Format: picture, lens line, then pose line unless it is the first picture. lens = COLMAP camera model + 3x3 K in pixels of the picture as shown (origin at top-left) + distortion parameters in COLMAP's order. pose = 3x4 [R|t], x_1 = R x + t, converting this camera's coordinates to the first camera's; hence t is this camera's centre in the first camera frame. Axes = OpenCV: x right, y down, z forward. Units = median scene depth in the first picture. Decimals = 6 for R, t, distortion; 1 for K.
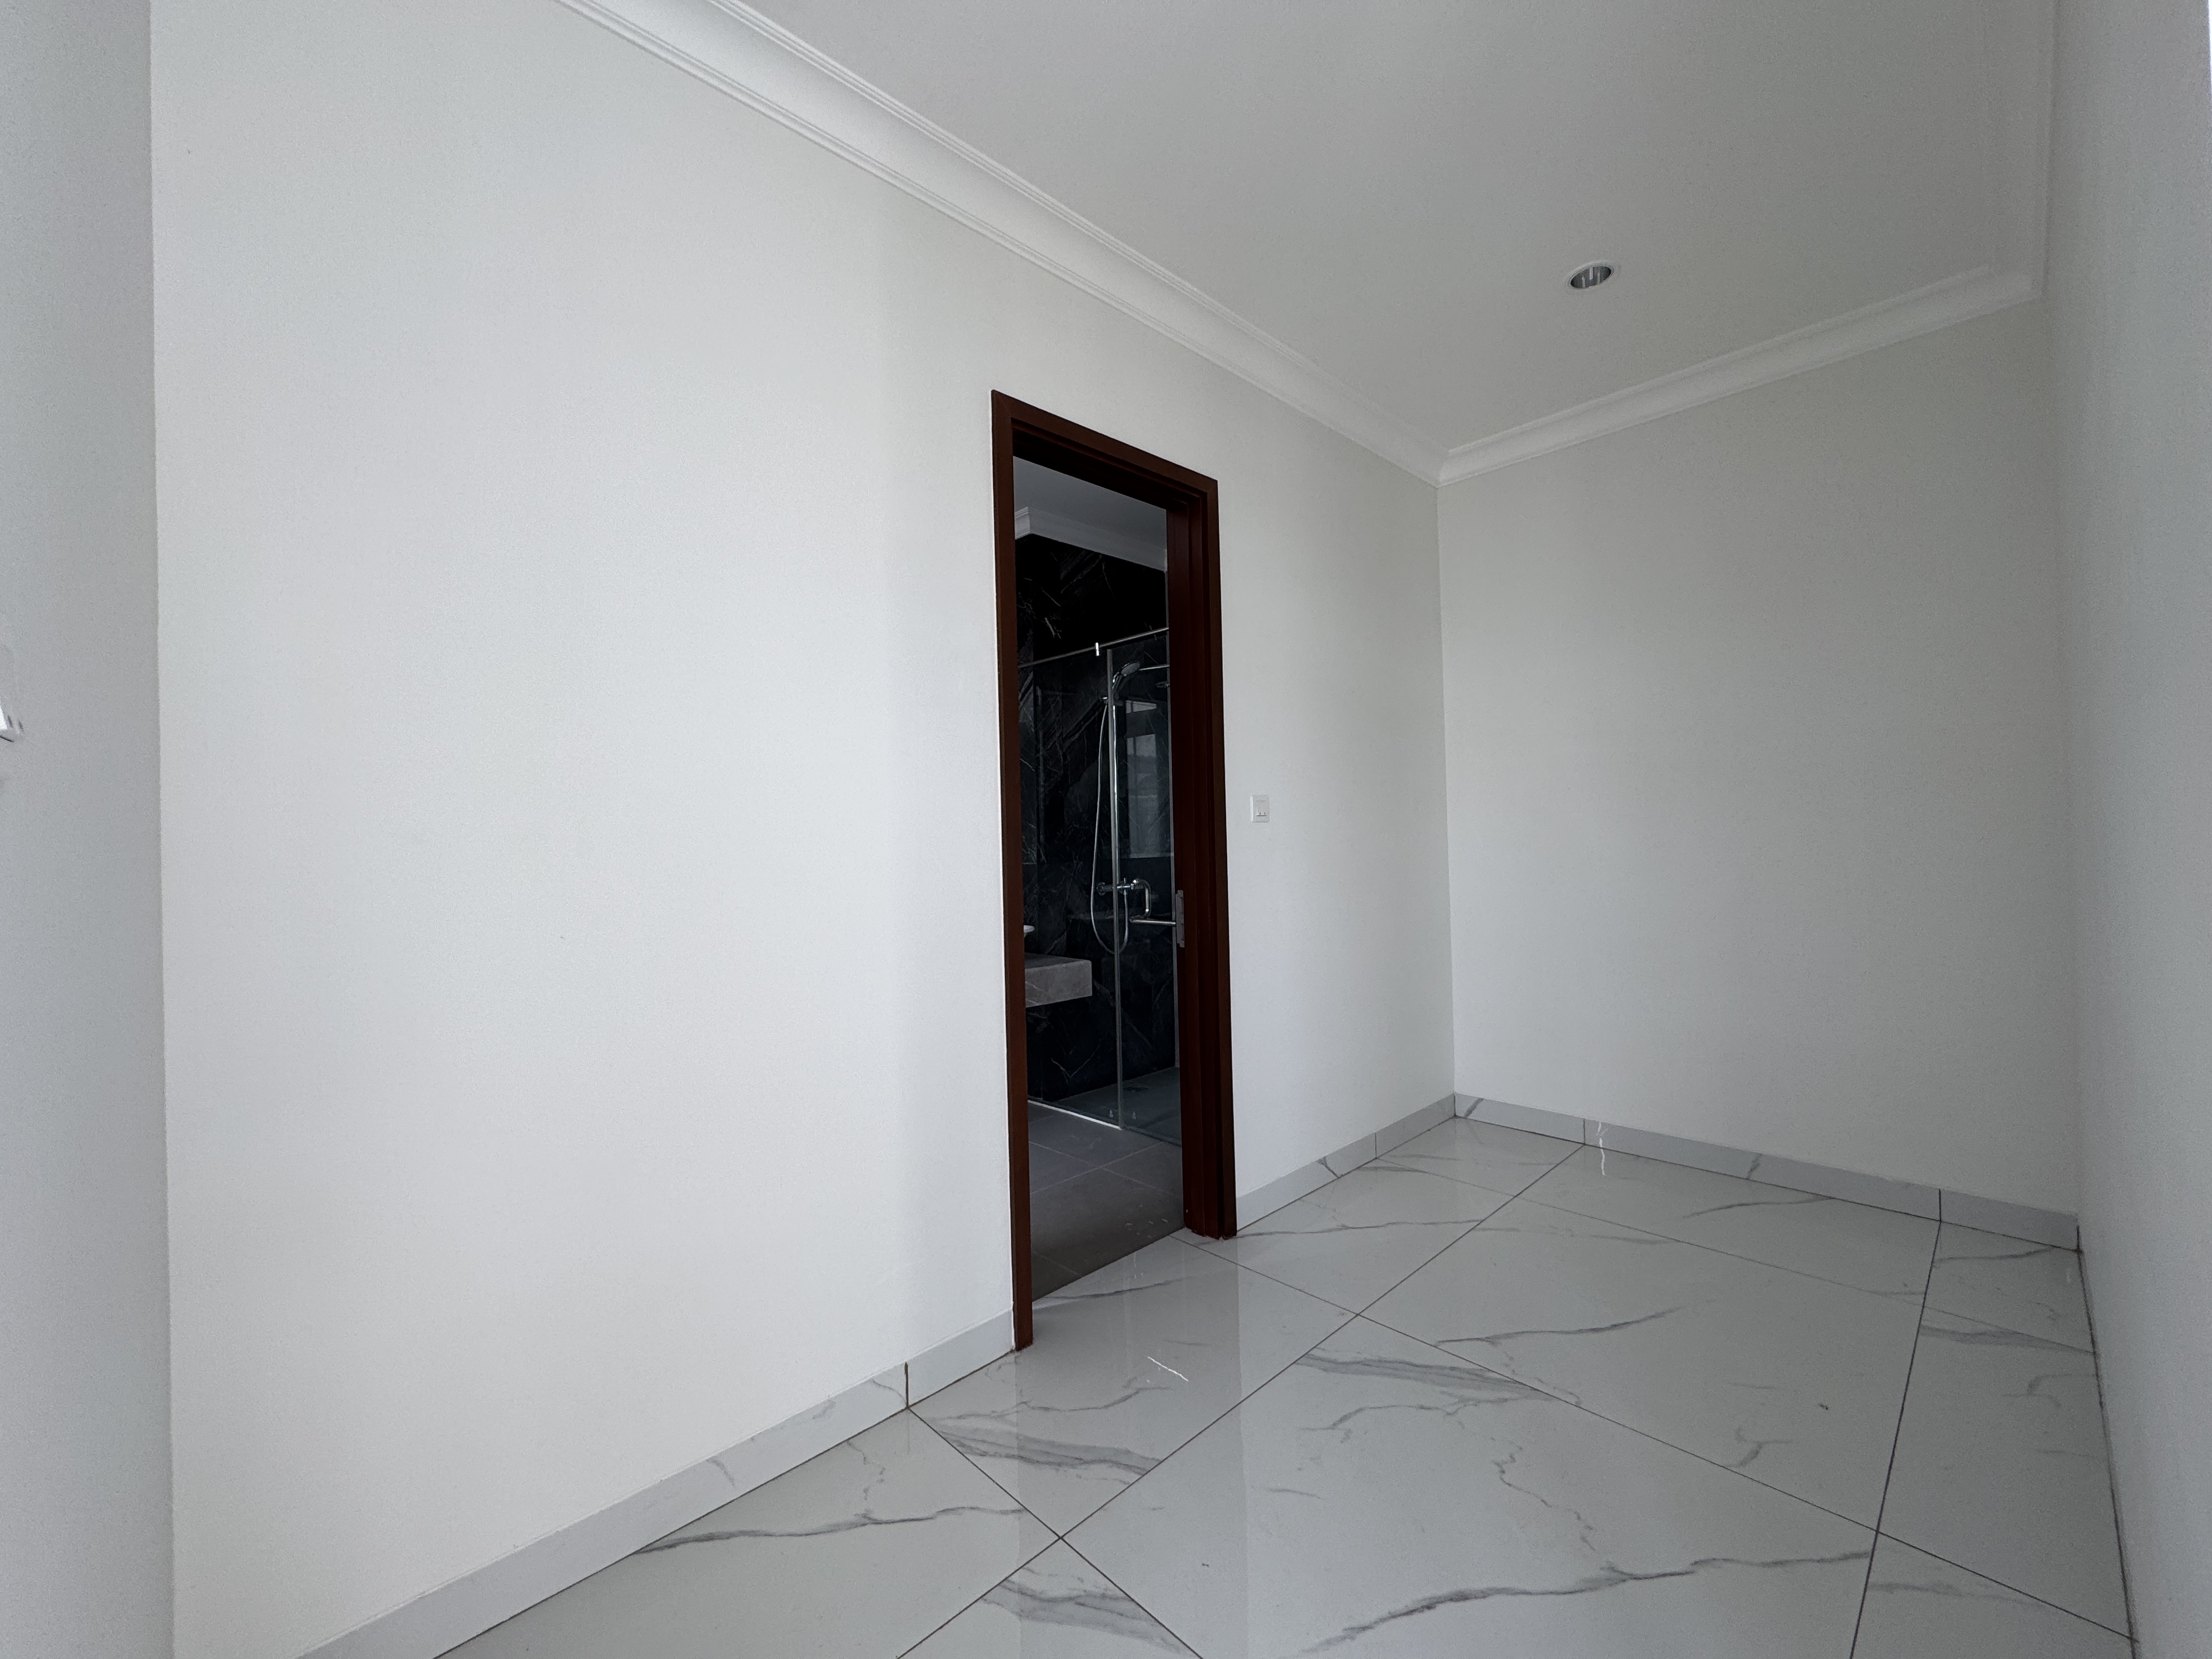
lens RADIAL K [[886.3, 0, 1108.1], [0, 886.3, 830.4], [0, 0, 1]] dist [0.003017, -0.000040]
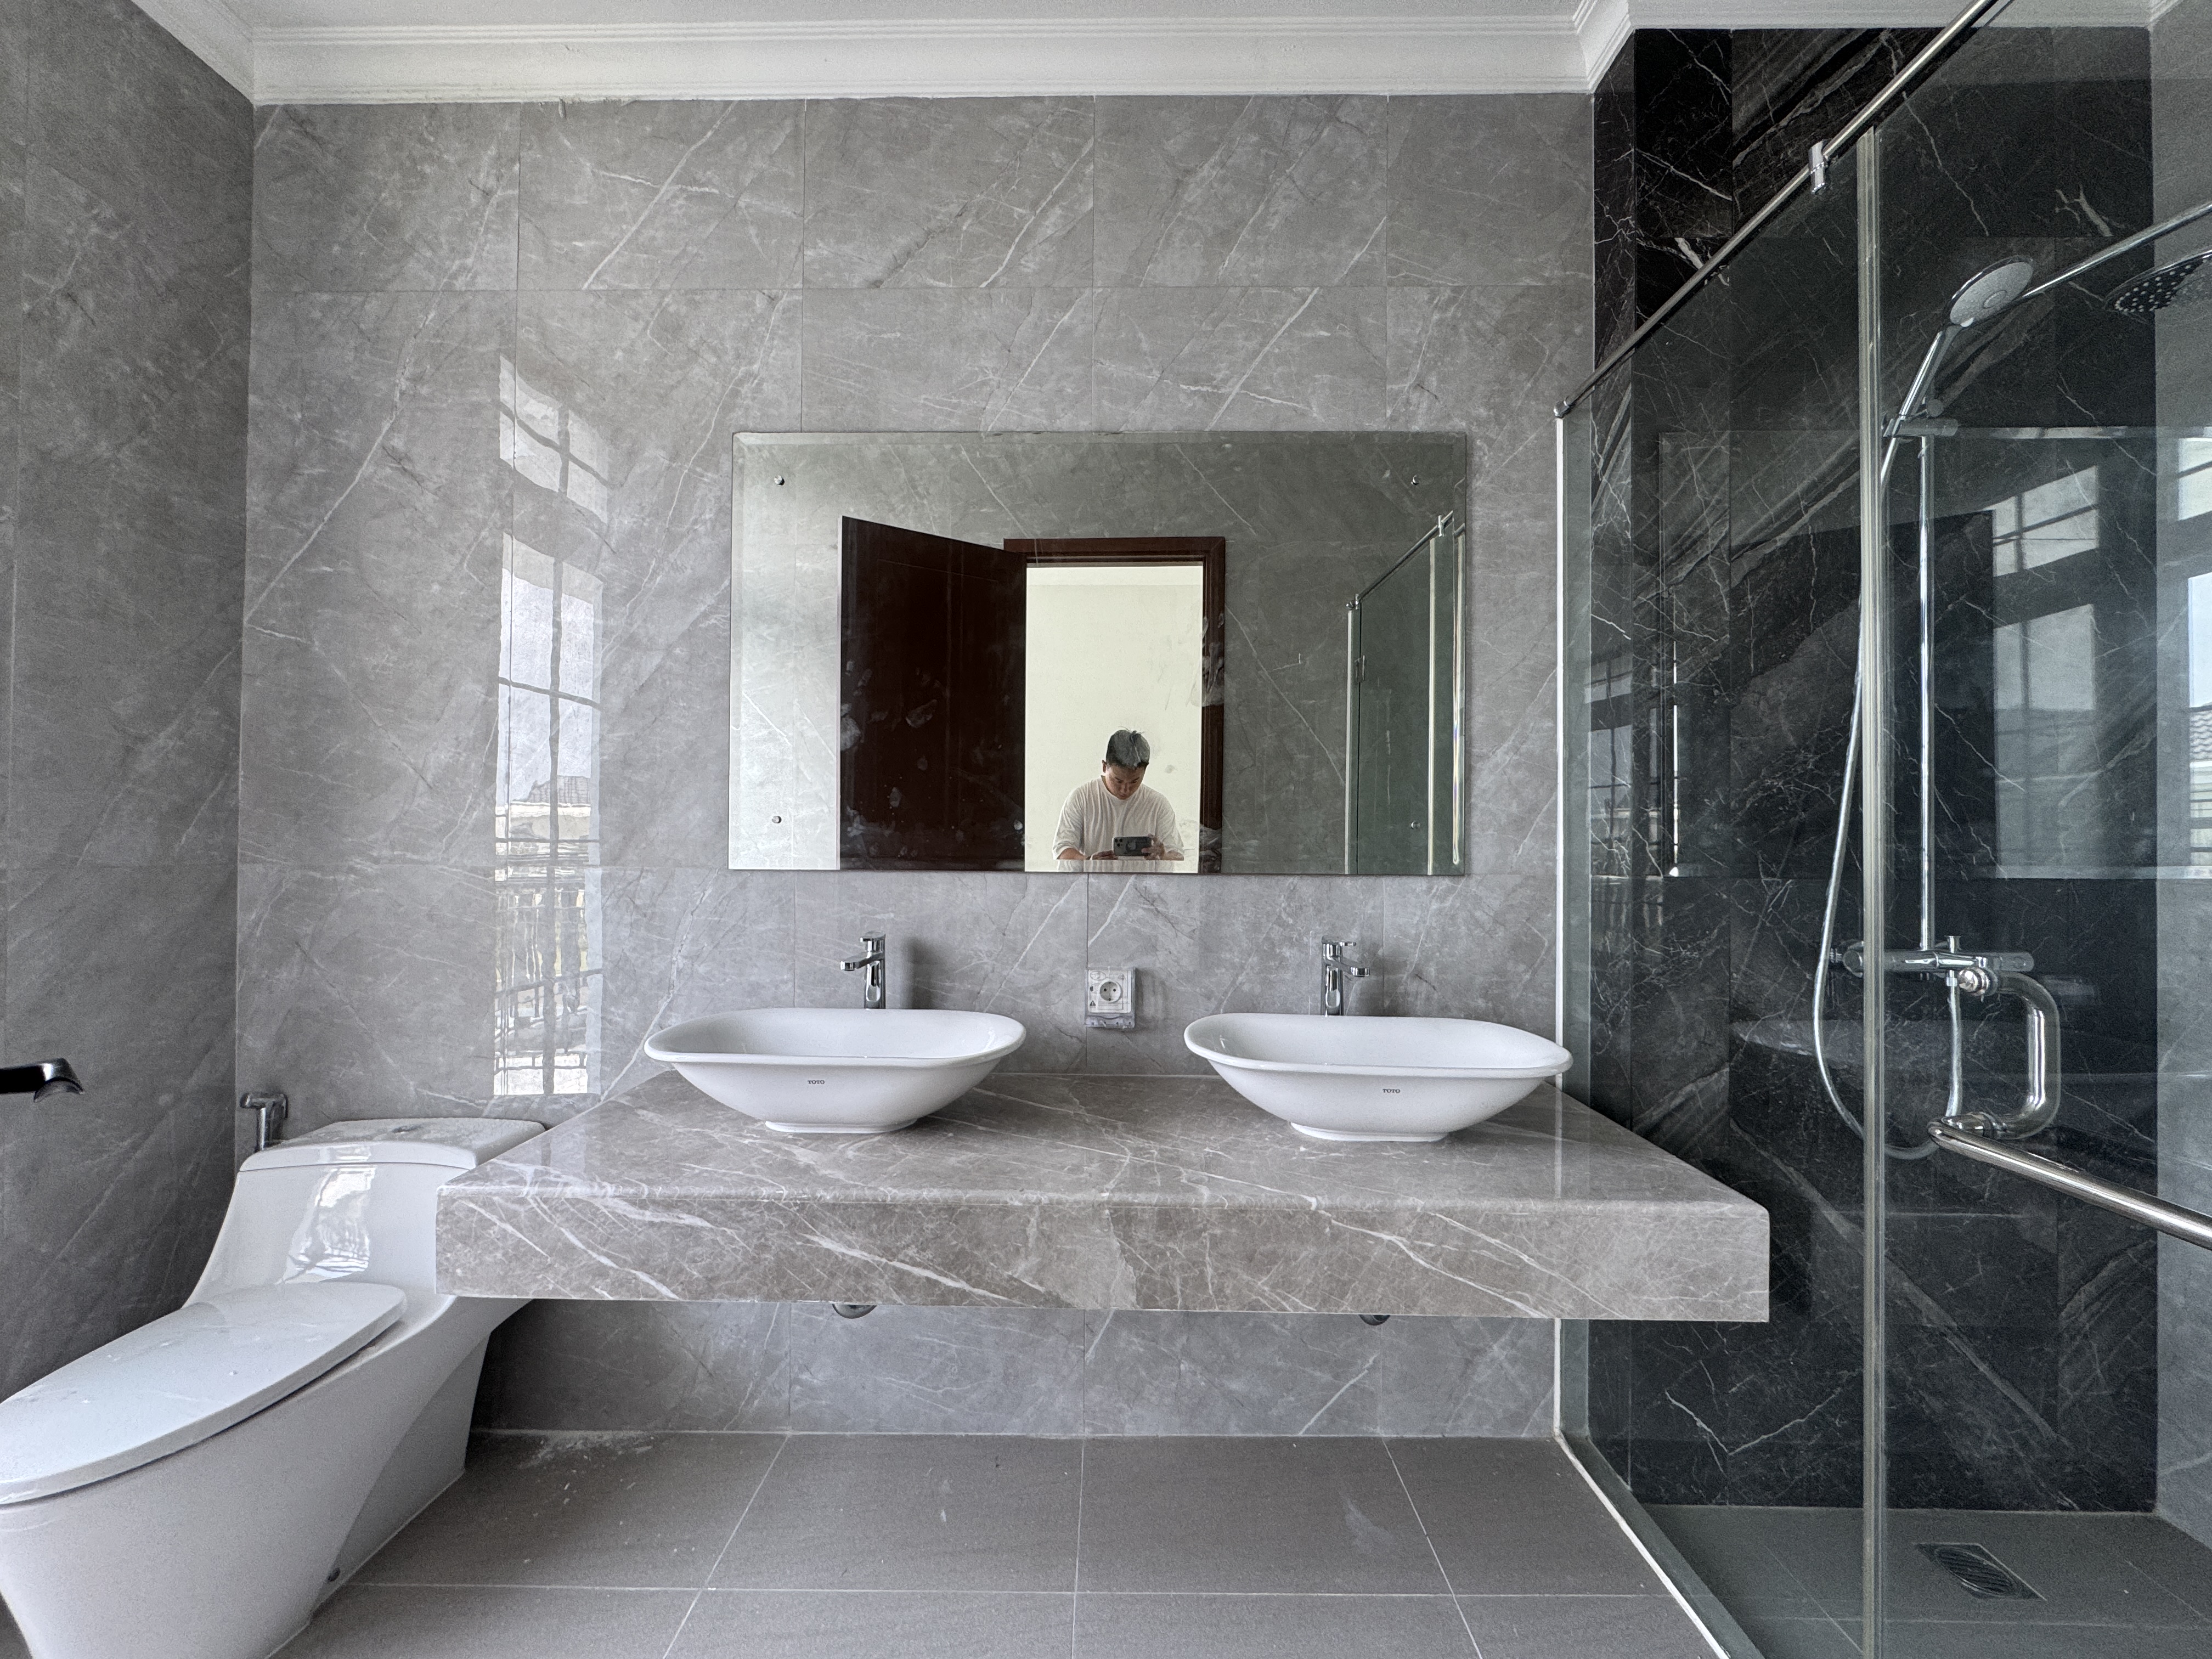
lens RADIAL K [[886.3, 0, 1108.9], [0, 886.3, 814.5], [0, 0, 1]] dist [0.003017, -0.000040]
pose [[0.714152, 0.017543, -0.699770, 0.025958], [-0.020392, 0.999783, 0.004253, 0.012208], [0.699693, 0.011232, 0.714355, 0.548797]]
